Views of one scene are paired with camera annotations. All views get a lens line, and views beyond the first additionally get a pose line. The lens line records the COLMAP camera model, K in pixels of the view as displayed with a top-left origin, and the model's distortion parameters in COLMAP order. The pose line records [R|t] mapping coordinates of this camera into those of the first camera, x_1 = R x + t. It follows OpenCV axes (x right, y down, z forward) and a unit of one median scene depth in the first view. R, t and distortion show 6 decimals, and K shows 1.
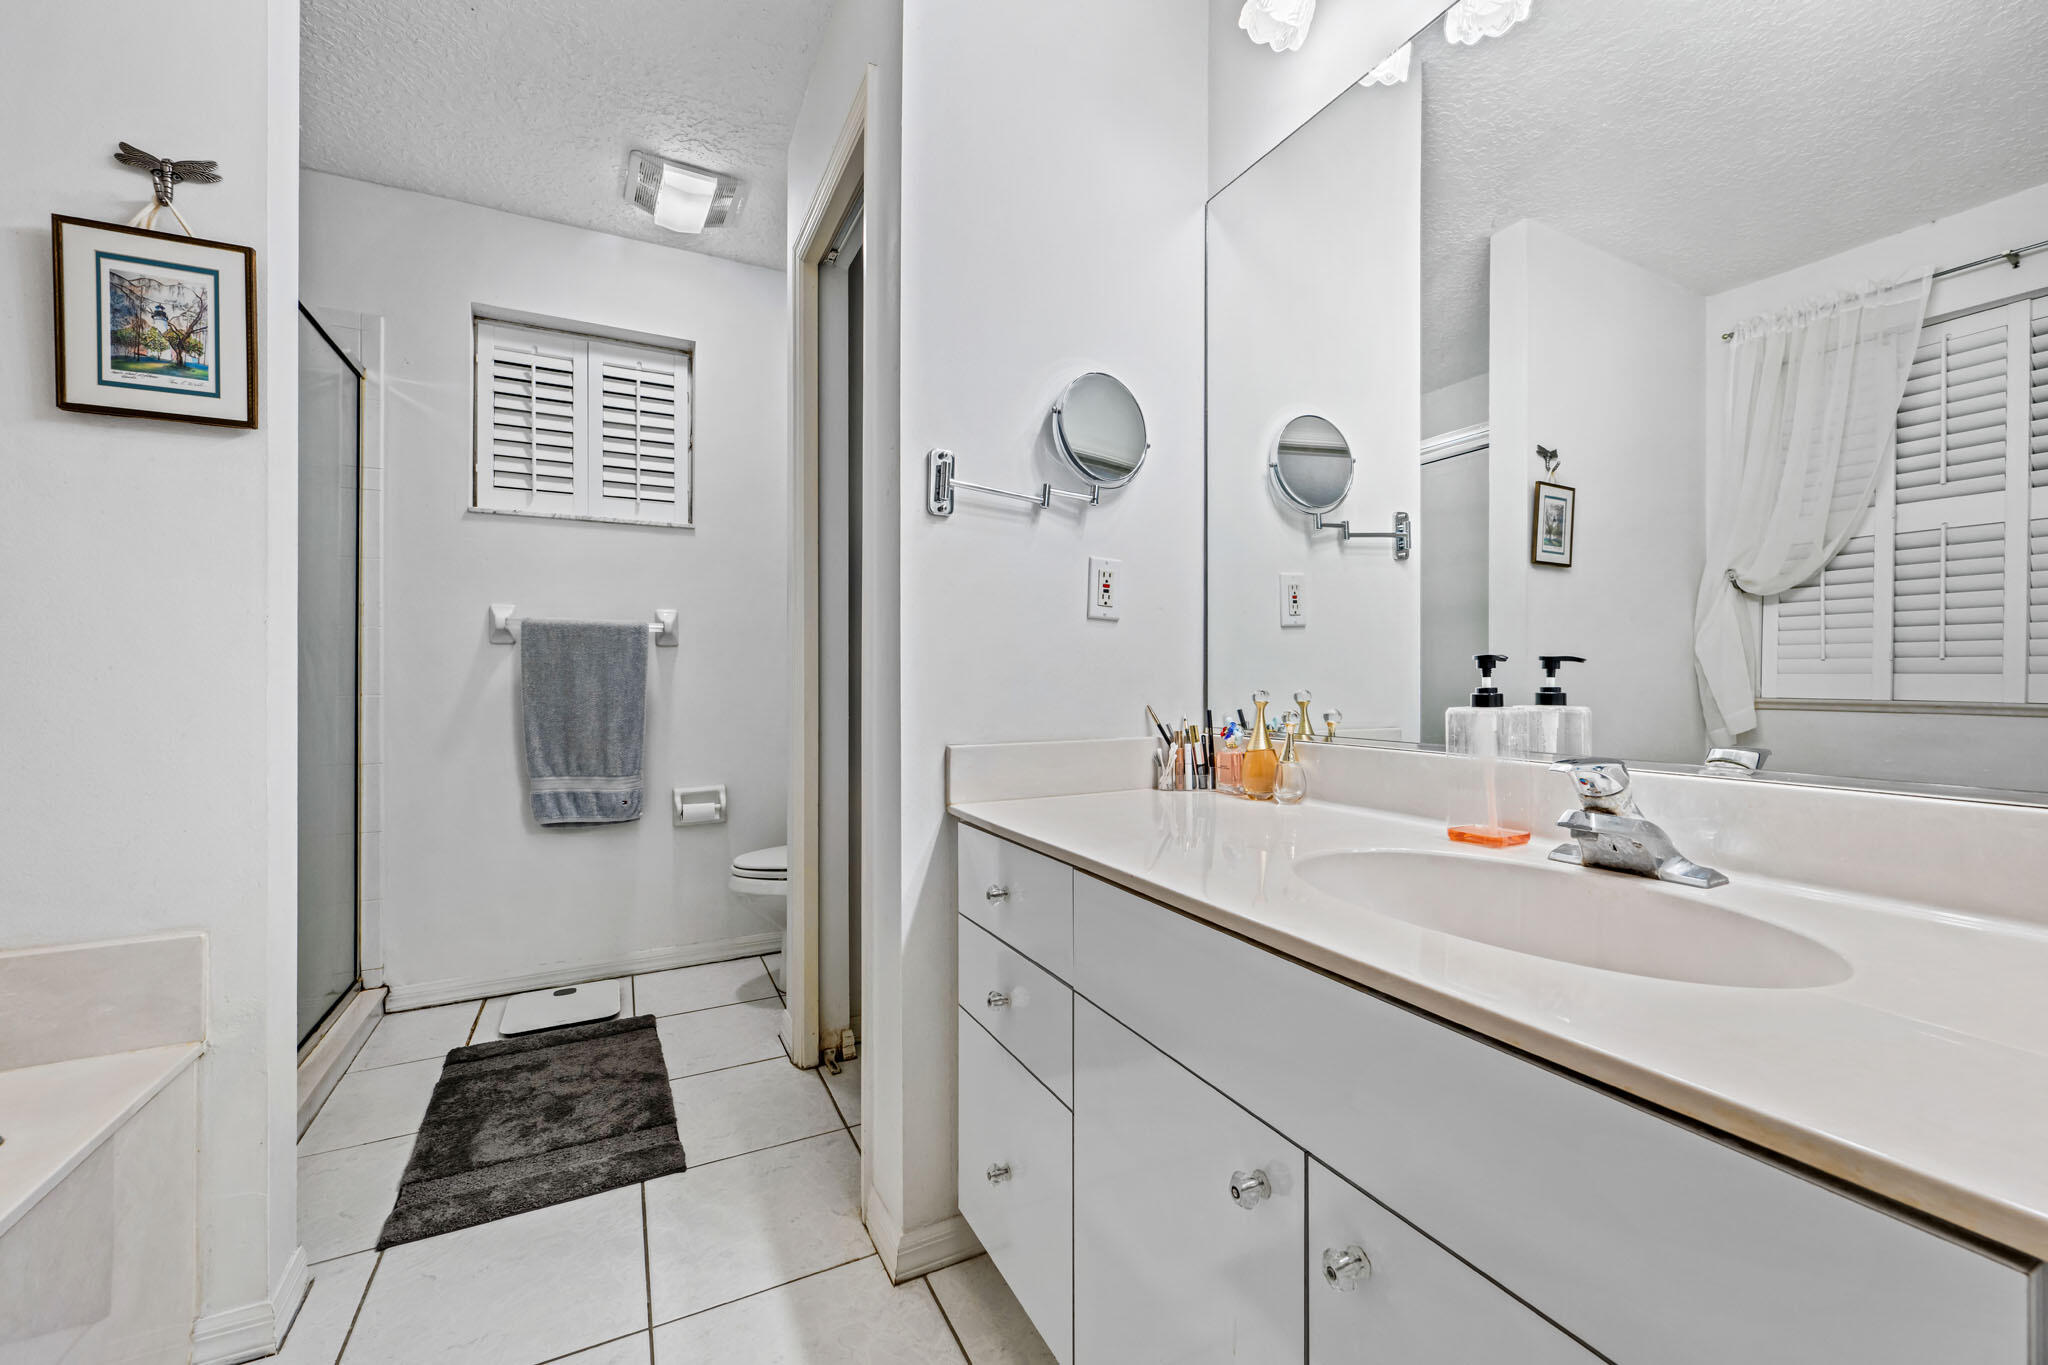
lens RADIAL K [[811.7, 0, 1028.6], [0, 811.7, 674.3], [0, 0, 1]] dist [0.002242, -0.000296]
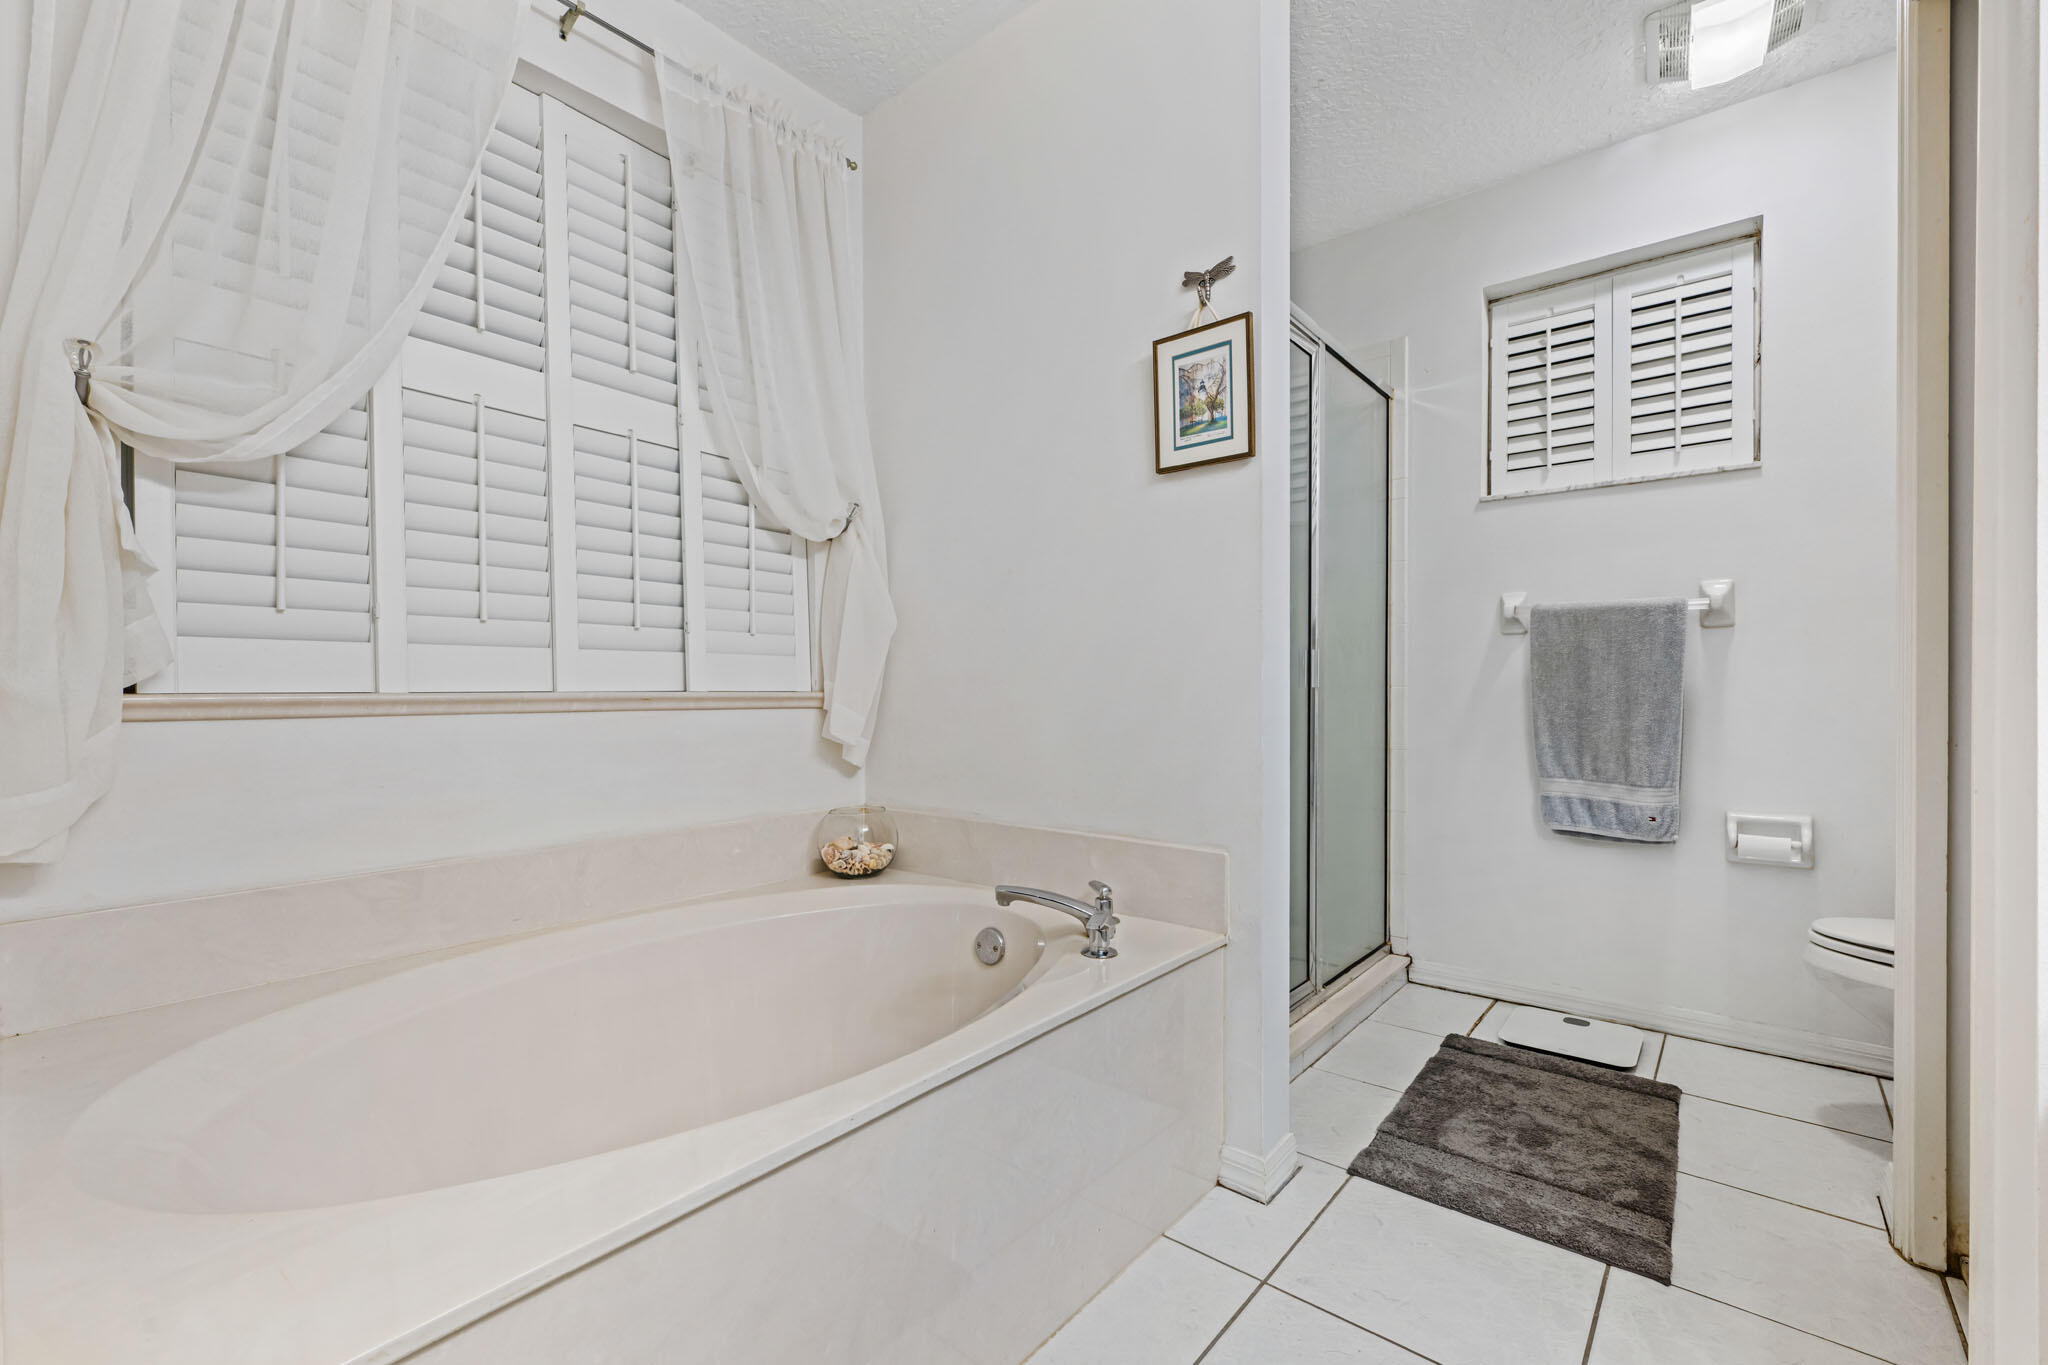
lens RADIAL K [[867.7, 0, 1010.6], [0, 867.7, 688.5], [0, 0, 1]] dist [0.000308, 0.000080]
pose [[0.392828, 0.004119, -0.919603, 0.060652], [0.001236, 0.999987, 0.005007, 0.022298], [0.919611, -0.003103, 0.392818, 0.062757]]
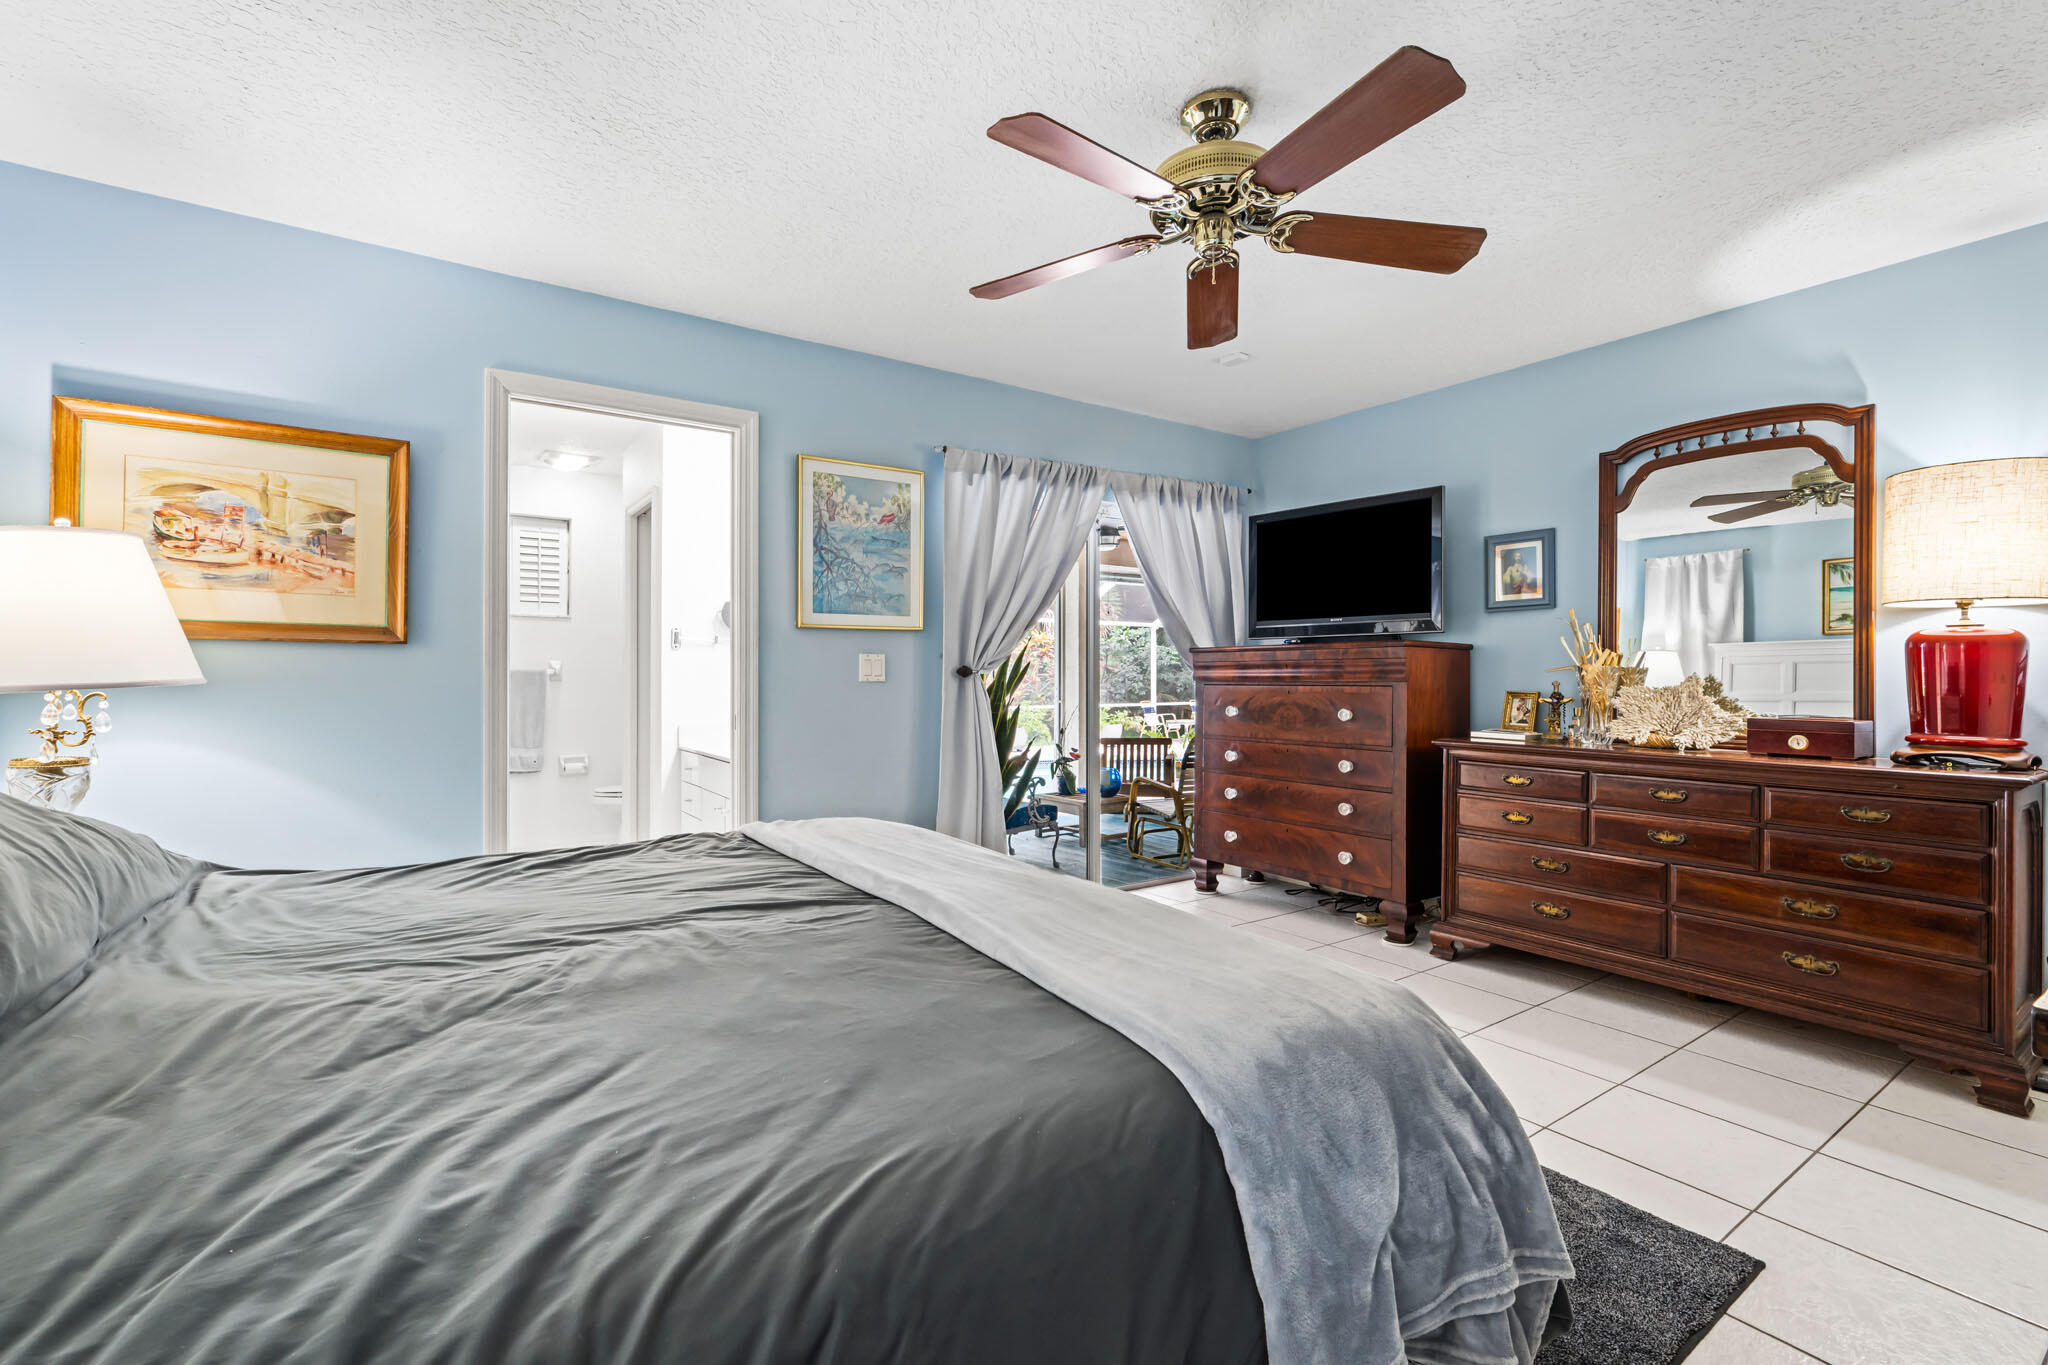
lens RADIAL K [[867.7, 0, 1016.8], [0, 867.7, 676.3], [0, 0, 1]] dist [0.000308, 0.000080]
pose [[0.990816, 0.002855, 0.135184, 0.405480], [-0.002758, 0.999996, -0.000904, -0.053796], [-0.135186, 0.000523, 0.990820, -1.346855]]
